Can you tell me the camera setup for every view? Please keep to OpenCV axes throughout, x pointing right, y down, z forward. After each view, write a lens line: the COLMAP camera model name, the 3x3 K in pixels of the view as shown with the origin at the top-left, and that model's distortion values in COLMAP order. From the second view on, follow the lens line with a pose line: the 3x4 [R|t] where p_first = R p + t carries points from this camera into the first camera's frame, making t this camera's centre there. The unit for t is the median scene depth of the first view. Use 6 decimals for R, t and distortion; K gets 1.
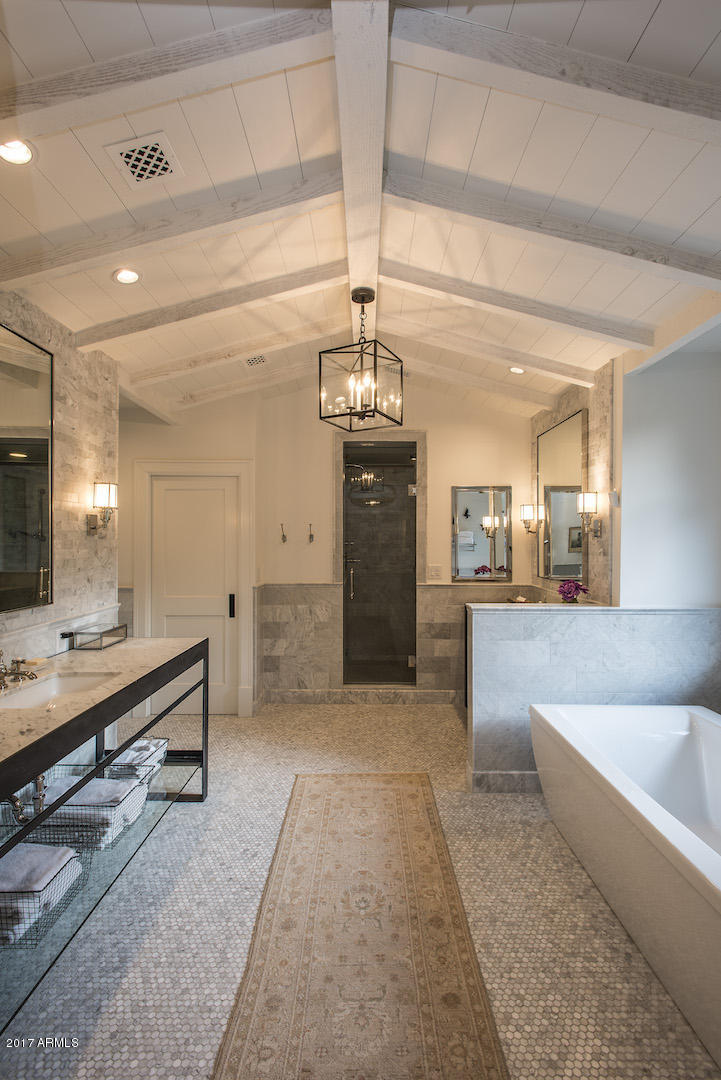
lens RADIAL K [[502.0, 0, 361.4], [0, 502.0, 539.2], [0, 0, 1]] dist [0.017308, -0.004922]
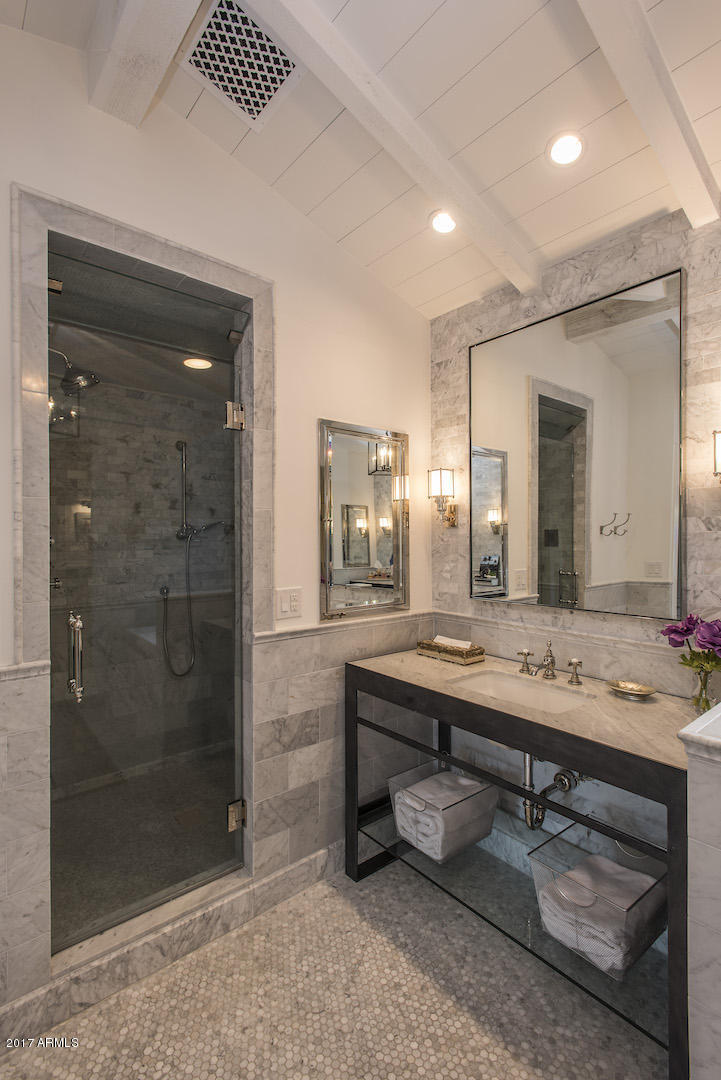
lens RADIAL K [[502.0, 0, 364.6], [0, 502.0, 539.9], [0, 0, 1]] dist [0.017308, -0.004922]
pose [[0.759237, -0.006322, 0.650784, -0.131602], [0.001386, 0.999966, 0.008098, 0.006790], [-0.650813, -0.005246, 0.759220, 0.844101]]
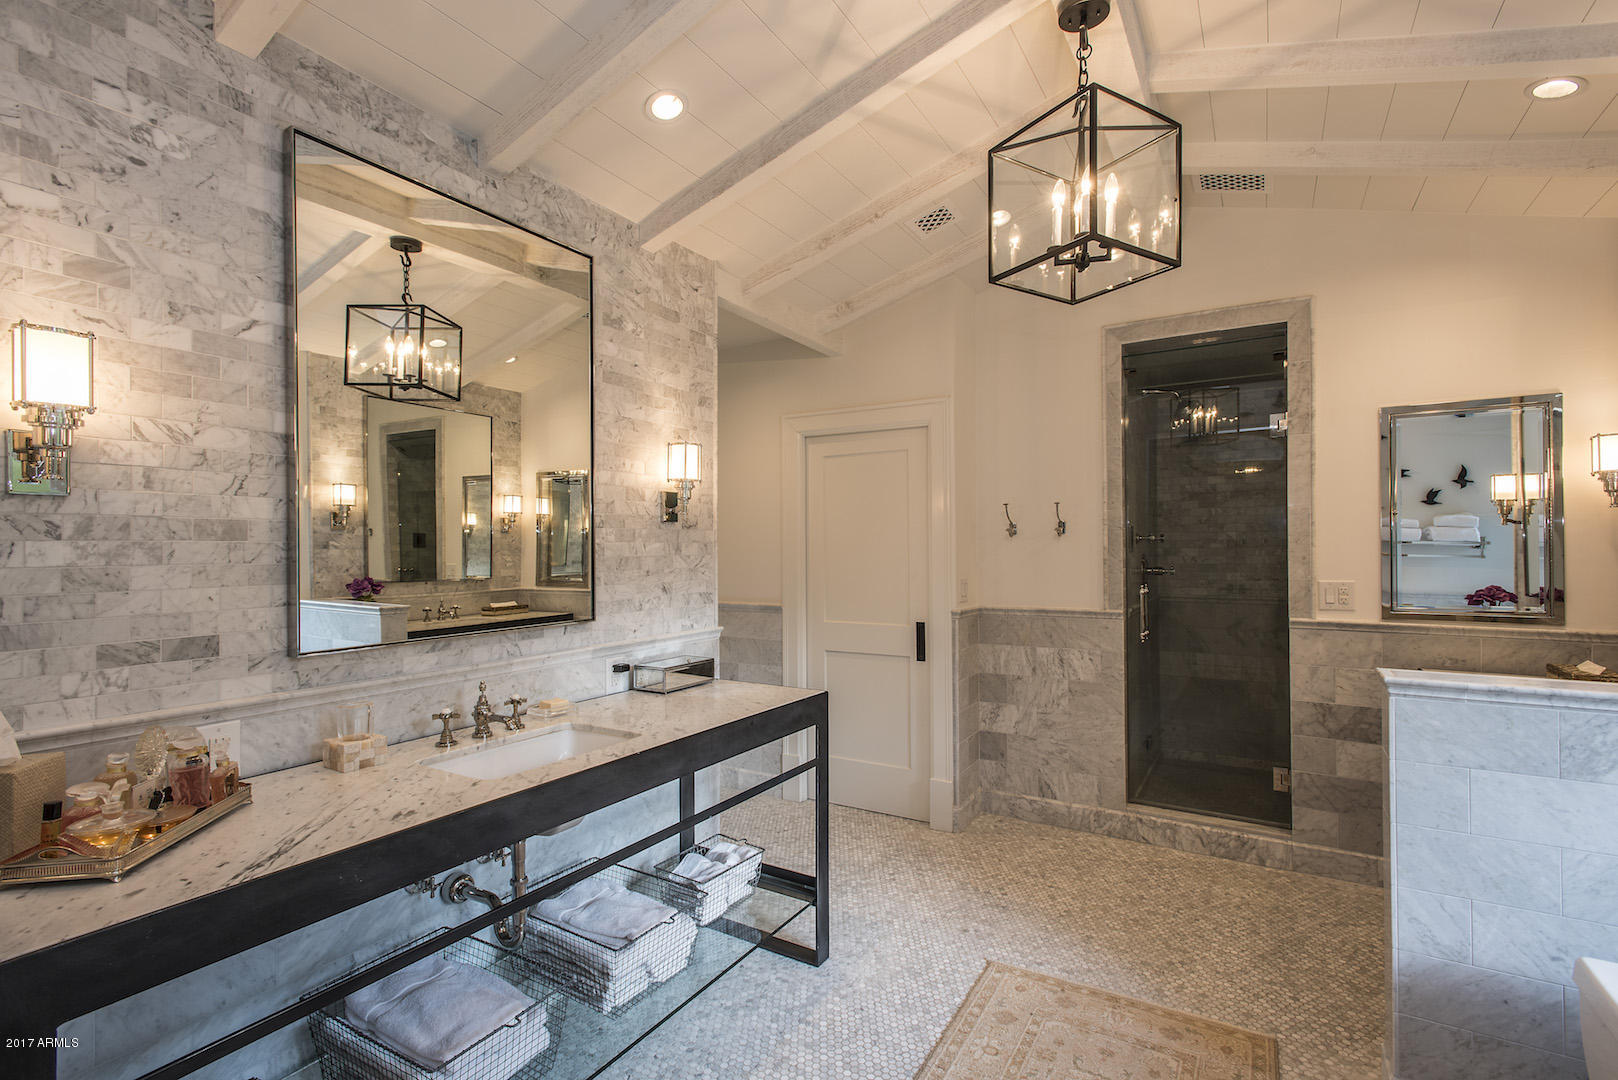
lens RADIAL K [[752.1, 0, 808.2], [0, 752.1, 543.3], [0, 0, 1]] dist [0.017308, -0.004922]
pose [[0.858198, -0.007872, -0.513258, 0.120009], [0.007656, 0.999967, -0.002536, 0.020404], [0.513261, -0.001753, 0.858231, 0.200465]]
